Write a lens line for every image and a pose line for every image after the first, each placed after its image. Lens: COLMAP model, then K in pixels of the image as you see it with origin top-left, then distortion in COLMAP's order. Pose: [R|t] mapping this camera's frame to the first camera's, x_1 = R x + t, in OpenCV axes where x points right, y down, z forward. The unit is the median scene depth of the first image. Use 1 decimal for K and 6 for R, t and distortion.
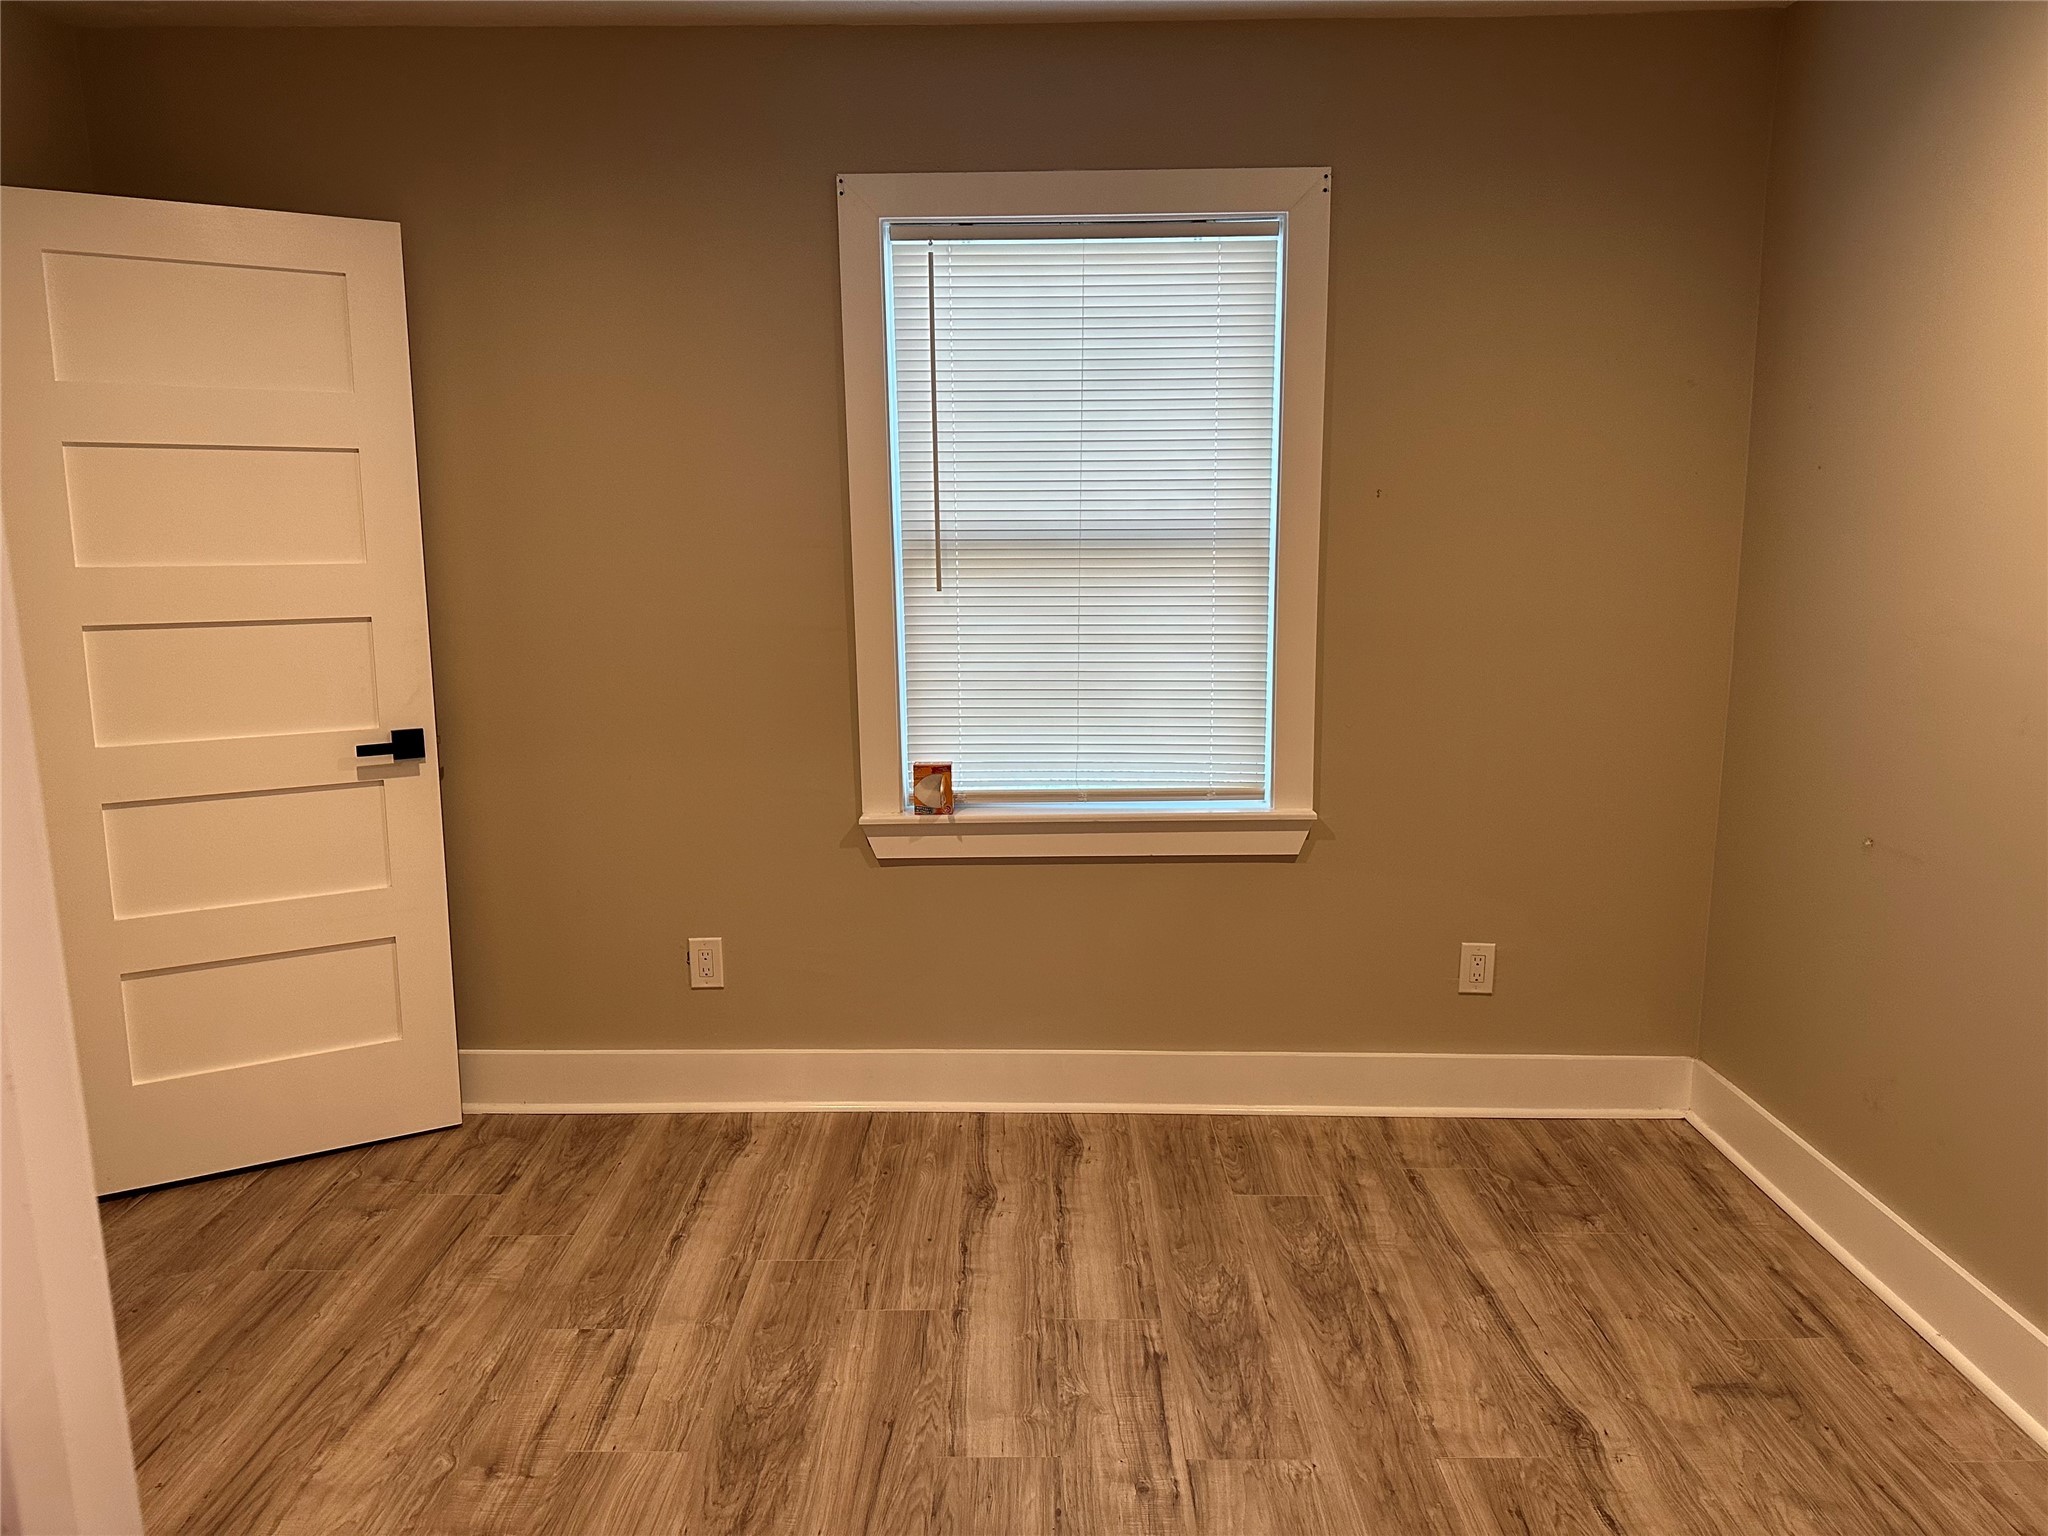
lens RADIAL K [[1435.0, 0, 1020.8], [0, 1435.0, 767.2], [0, 0, 1]] dist [0.035258, -0.059650]
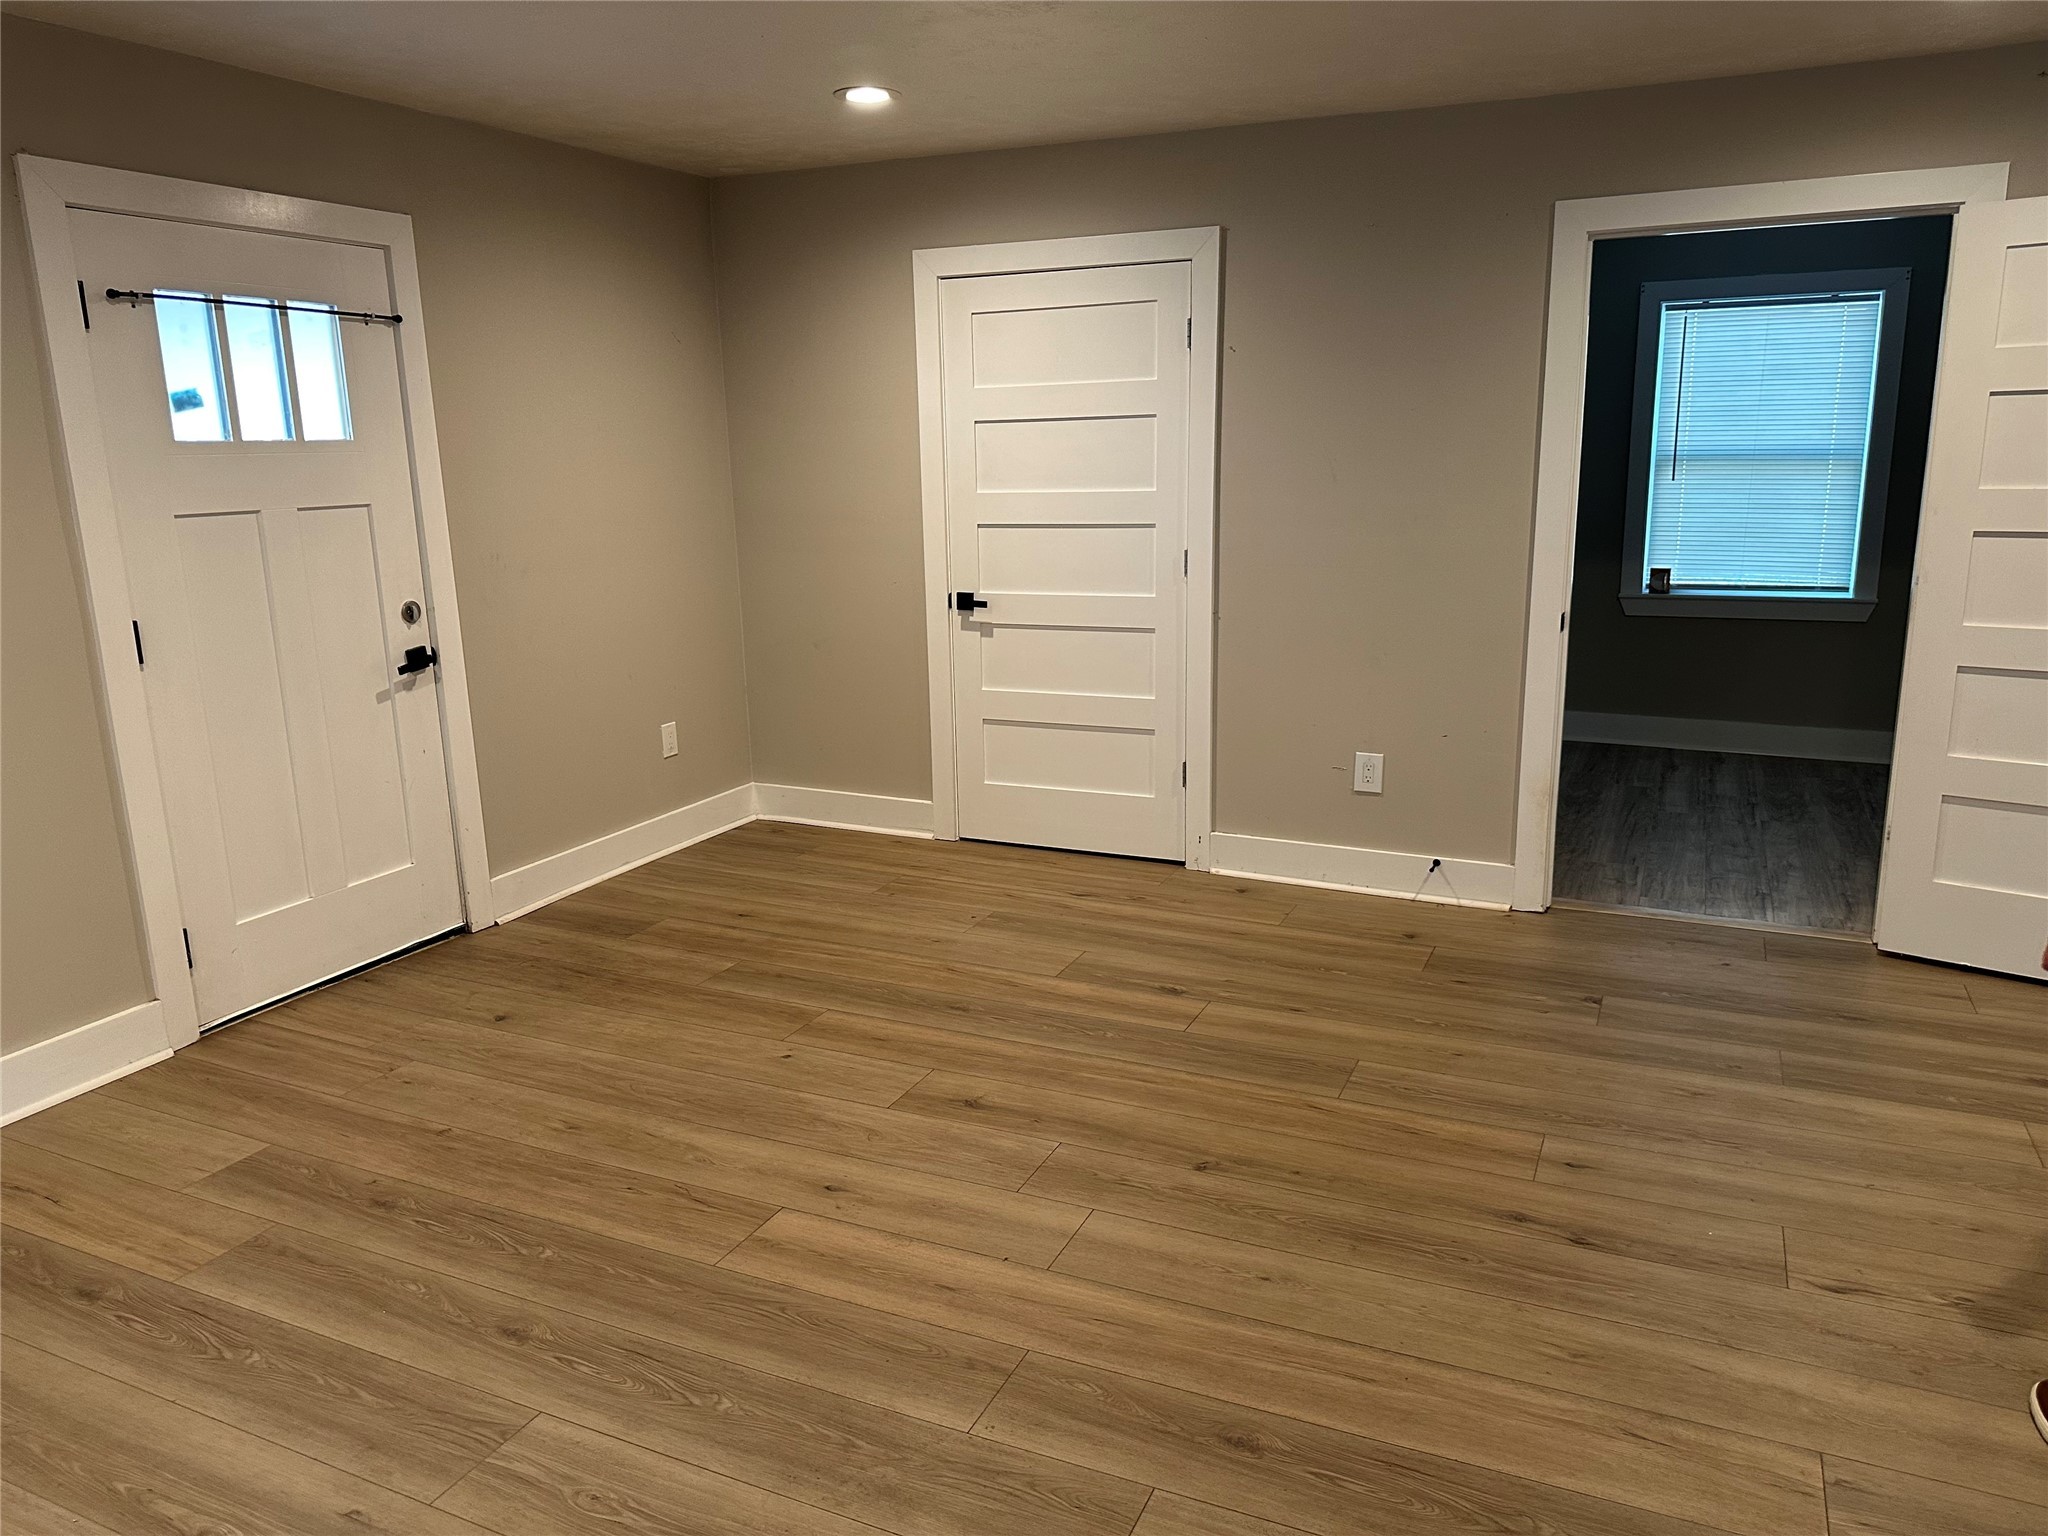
lens RADIAL K [[1435.0, 0, 1015.0], [0, 1435.0, 762.2], [0, 0, 1]] dist [0.035258, -0.059650]
pose [[0.906790, 0.085538, -0.412813, -0.025662], [-0.063250, 0.995720, 0.067386, 0.197502], [0.416810, -0.034995, 0.908320, -1.270173]]
